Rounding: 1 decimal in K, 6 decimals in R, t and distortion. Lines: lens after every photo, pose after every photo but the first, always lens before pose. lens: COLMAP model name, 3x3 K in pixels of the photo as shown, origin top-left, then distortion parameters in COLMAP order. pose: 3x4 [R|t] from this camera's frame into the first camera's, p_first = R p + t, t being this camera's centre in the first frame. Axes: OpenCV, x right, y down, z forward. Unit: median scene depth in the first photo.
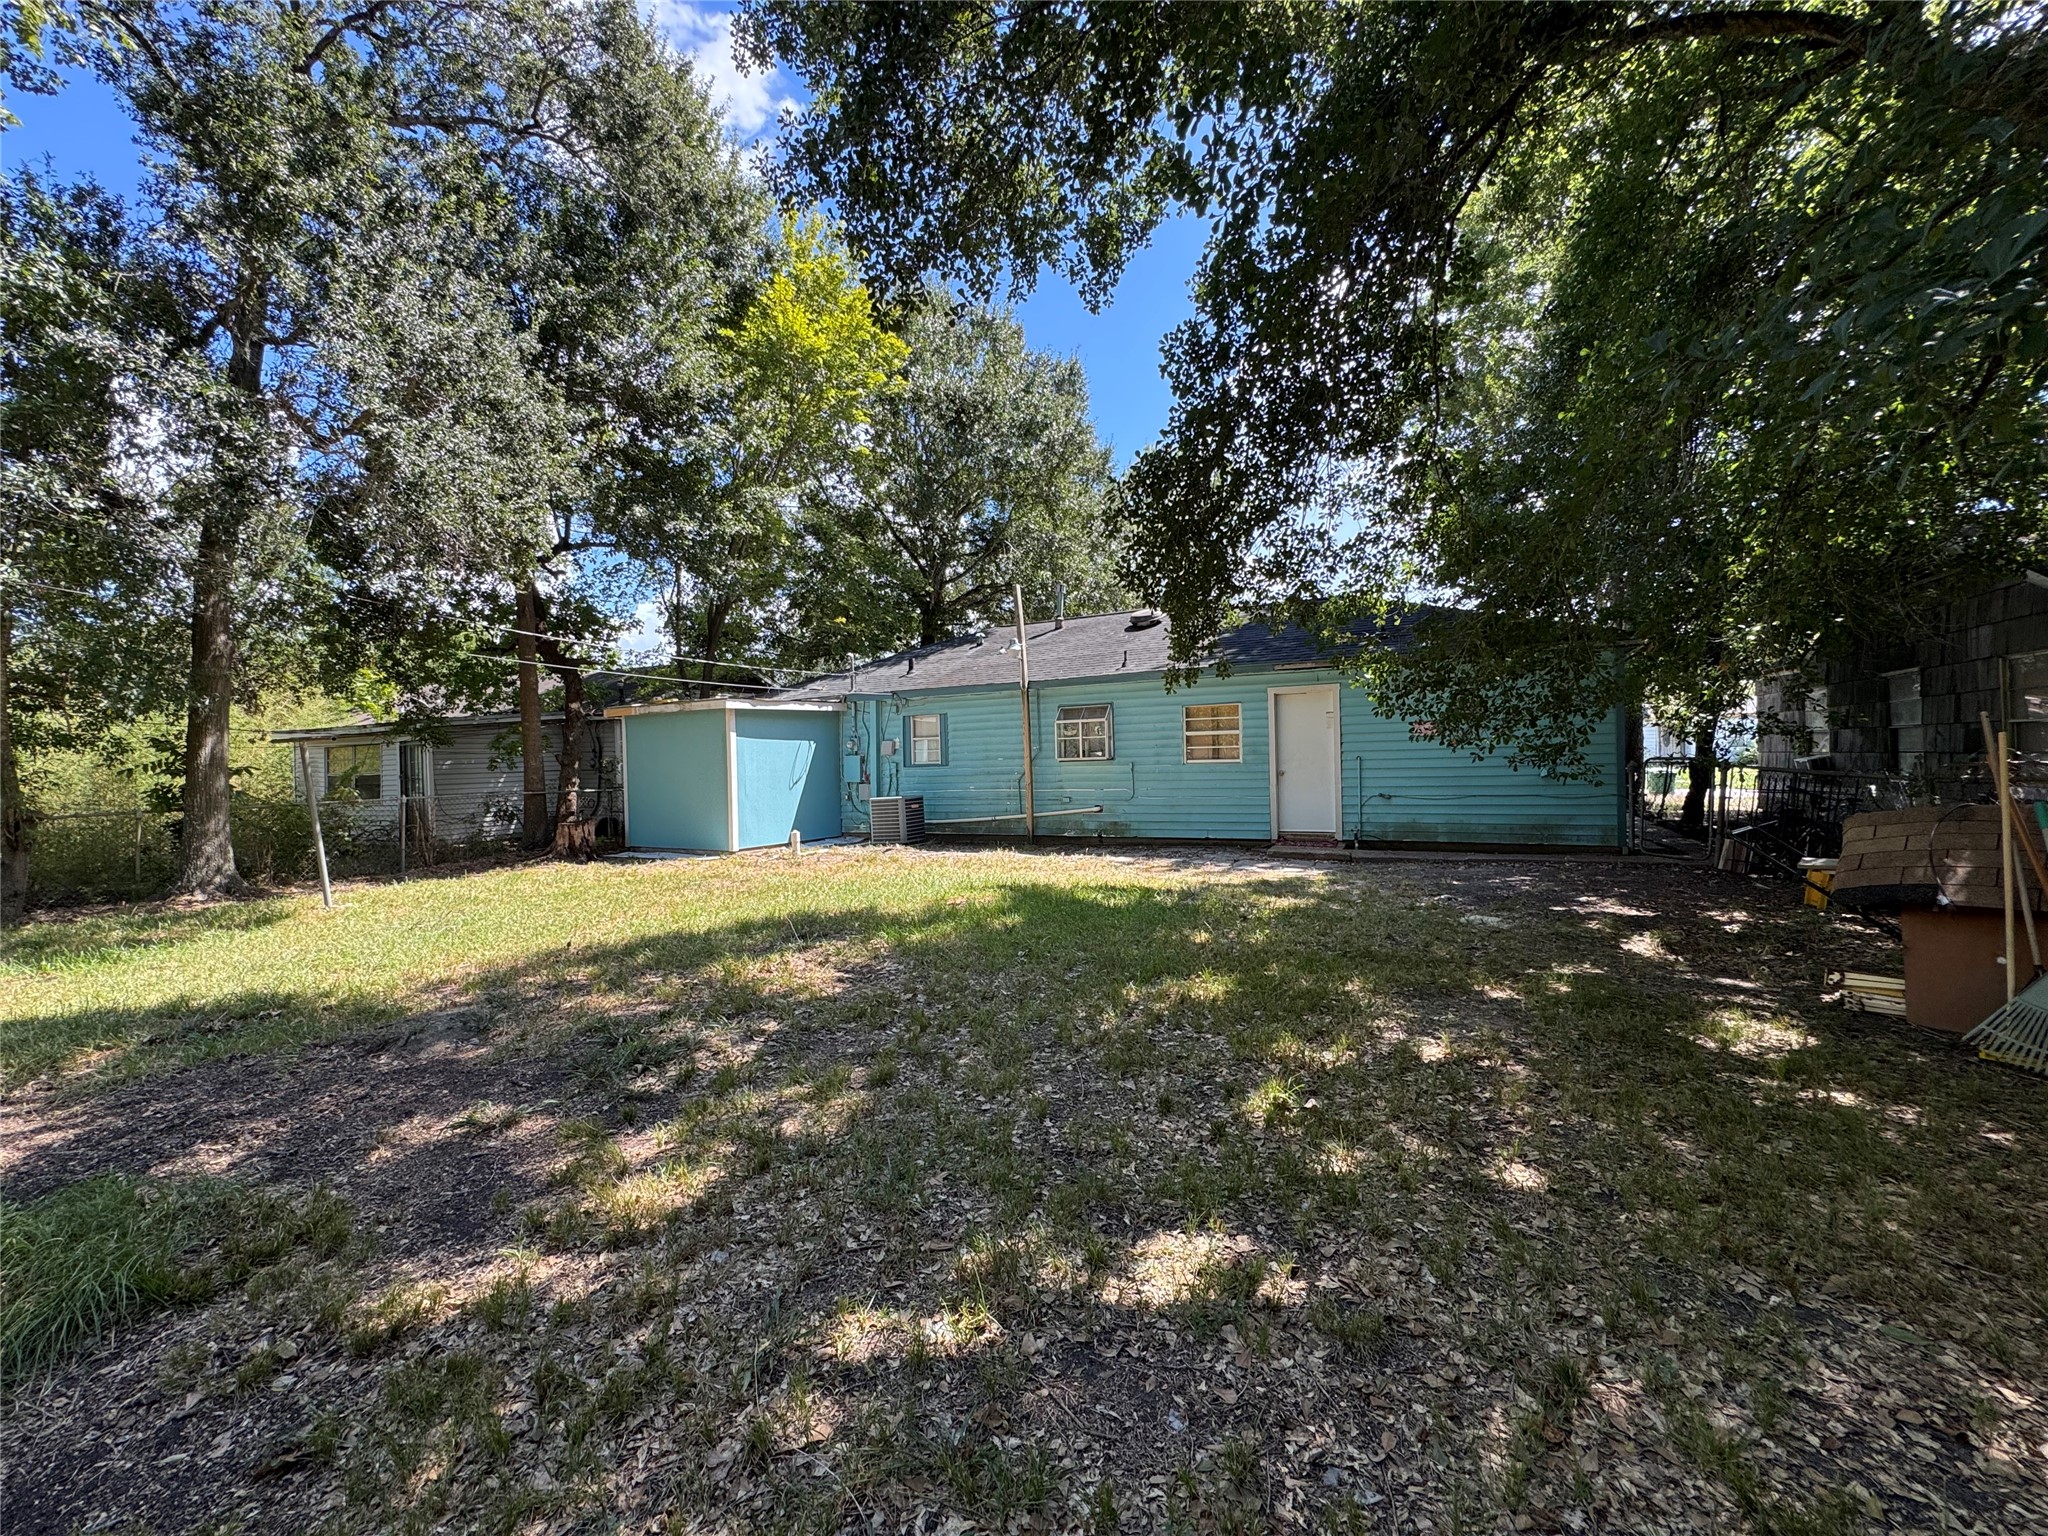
lens RADIAL K [[826.1, 0, 1024.0], [0, 826.1, 768.0], [0, 0, 1]] dist [-0.002705, -0.000277]
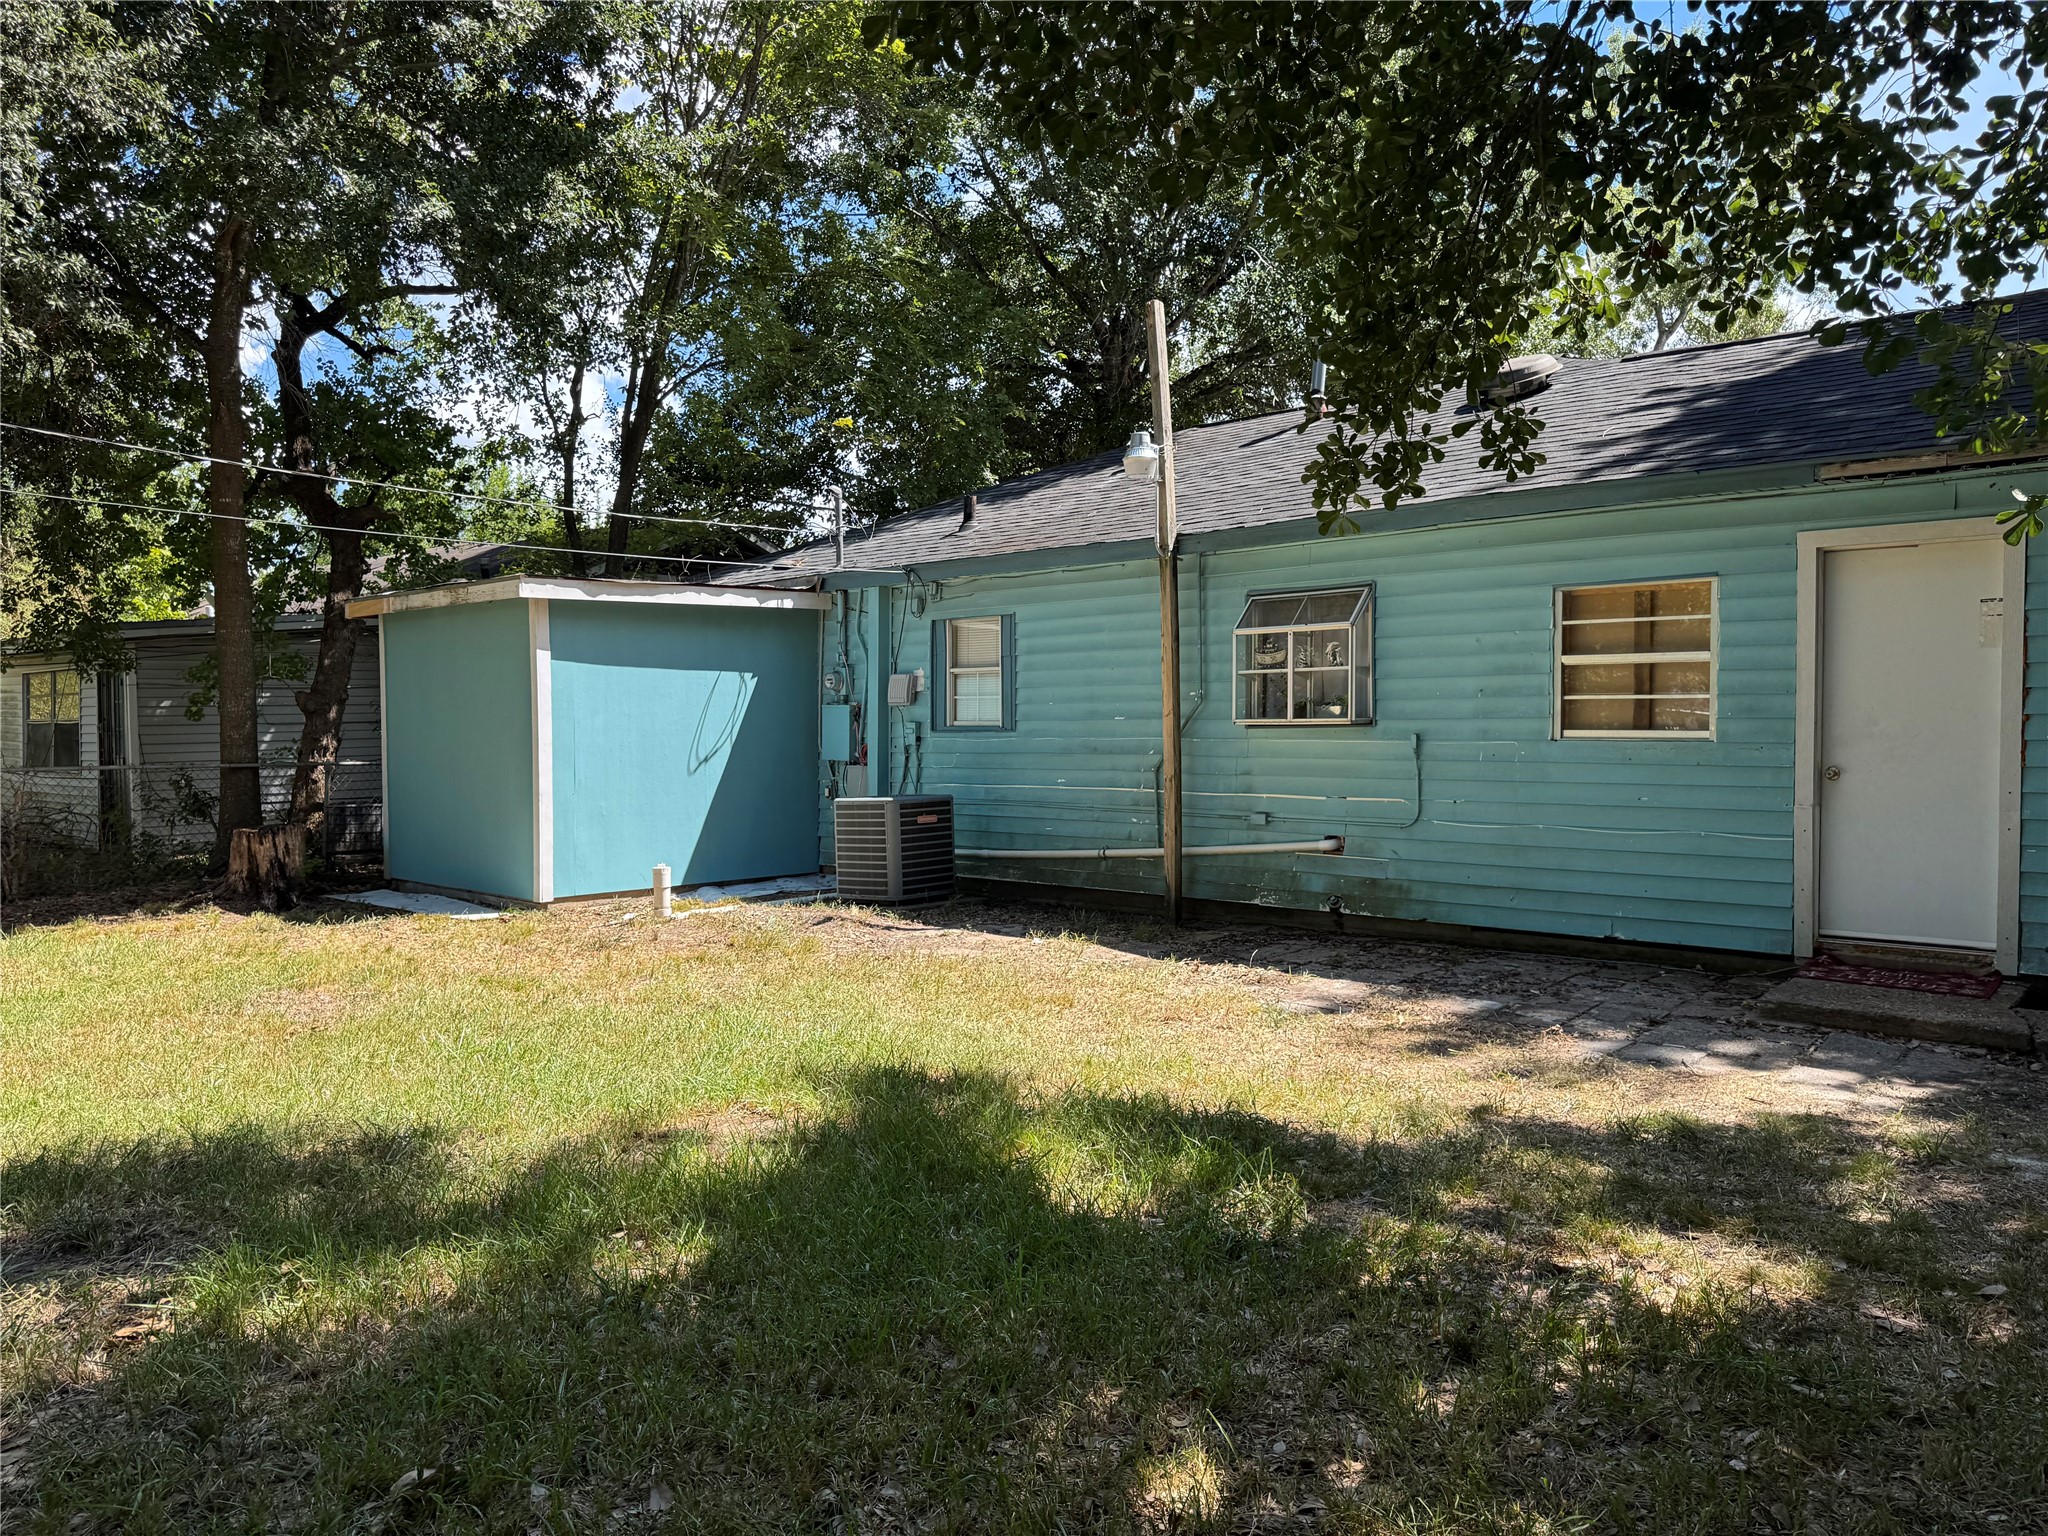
lens RADIAL K [[1423.6, 0, 1024.0], [0, 1423.6, 768.0], [0, 0, 1]] dist [0.104053, -0.135826]
pose [[0.963862, 0.028072, -0.264920, 0.126925], [-0.020256, 0.999276, 0.032191, -0.008026], [0.265632, -0.025662, 0.963733, 0.273375]]
